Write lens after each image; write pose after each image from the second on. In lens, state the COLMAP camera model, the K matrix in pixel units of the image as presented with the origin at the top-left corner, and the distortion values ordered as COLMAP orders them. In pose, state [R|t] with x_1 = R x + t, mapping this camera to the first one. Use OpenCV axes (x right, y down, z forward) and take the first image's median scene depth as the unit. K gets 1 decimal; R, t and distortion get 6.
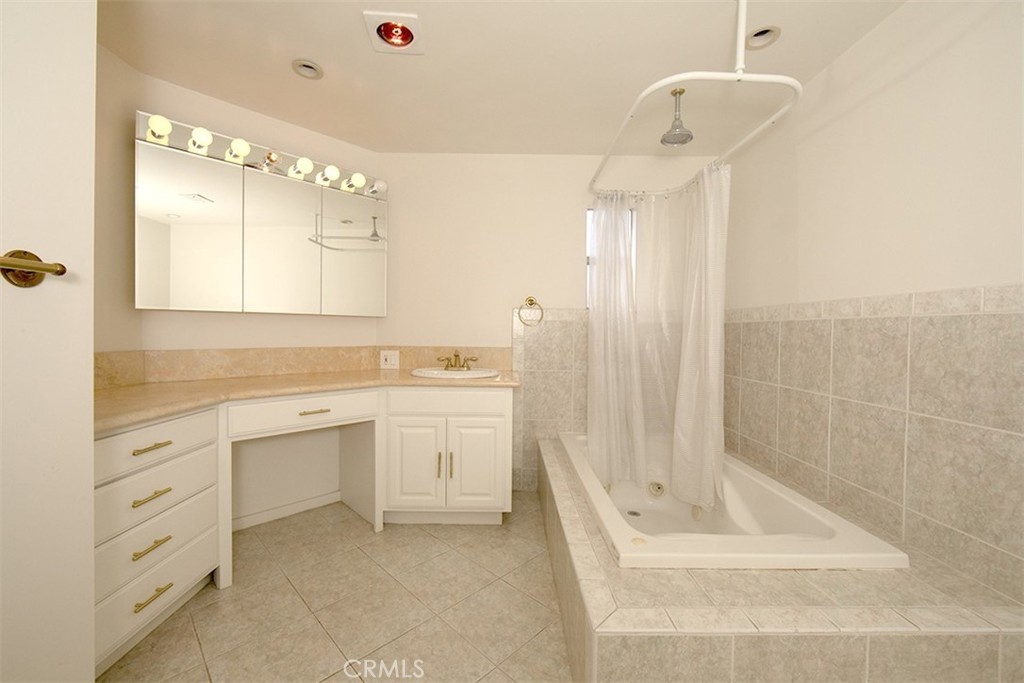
lens RADIAL K [[403.1, 0, 512.2], [0, 403.1, 338.1], [0, 0, 1]] dist [0.000526, 0.000667]
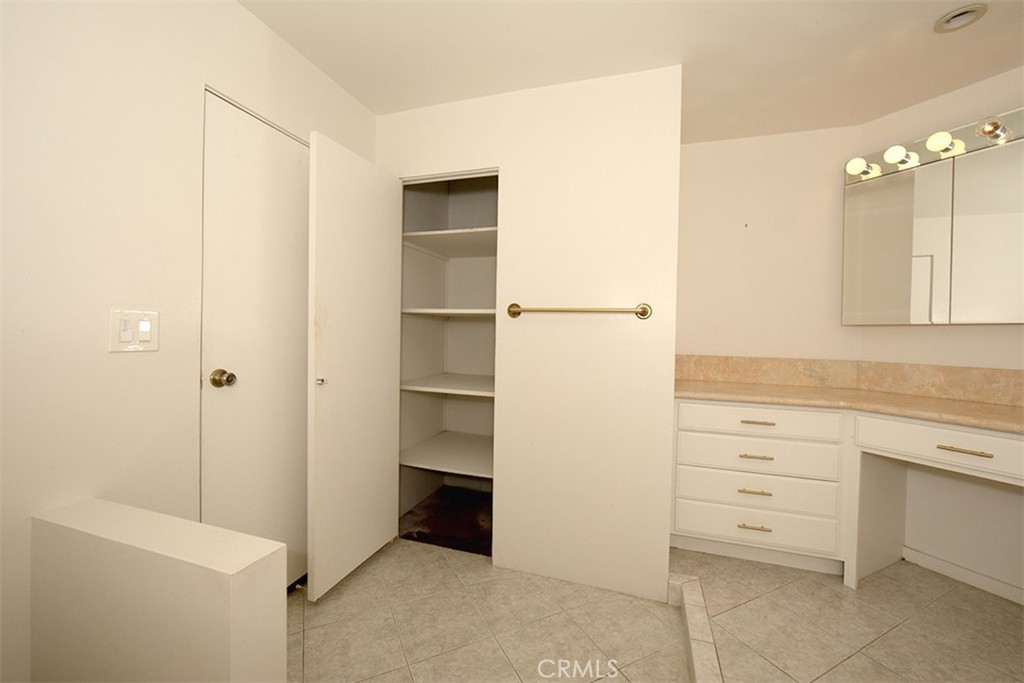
lens RADIAL K [[403.1, 0, 511.0], [0, 403.1, 338.4], [0, 0, 1]] dist [0.000526, 0.000667]
pose [[-0.324769, -0.009879, -0.945742, 0.492880], [-0.044657, 0.998990, 0.004900, 0.004880], [0.944738, 0.043825, -0.324882, 0.412599]]
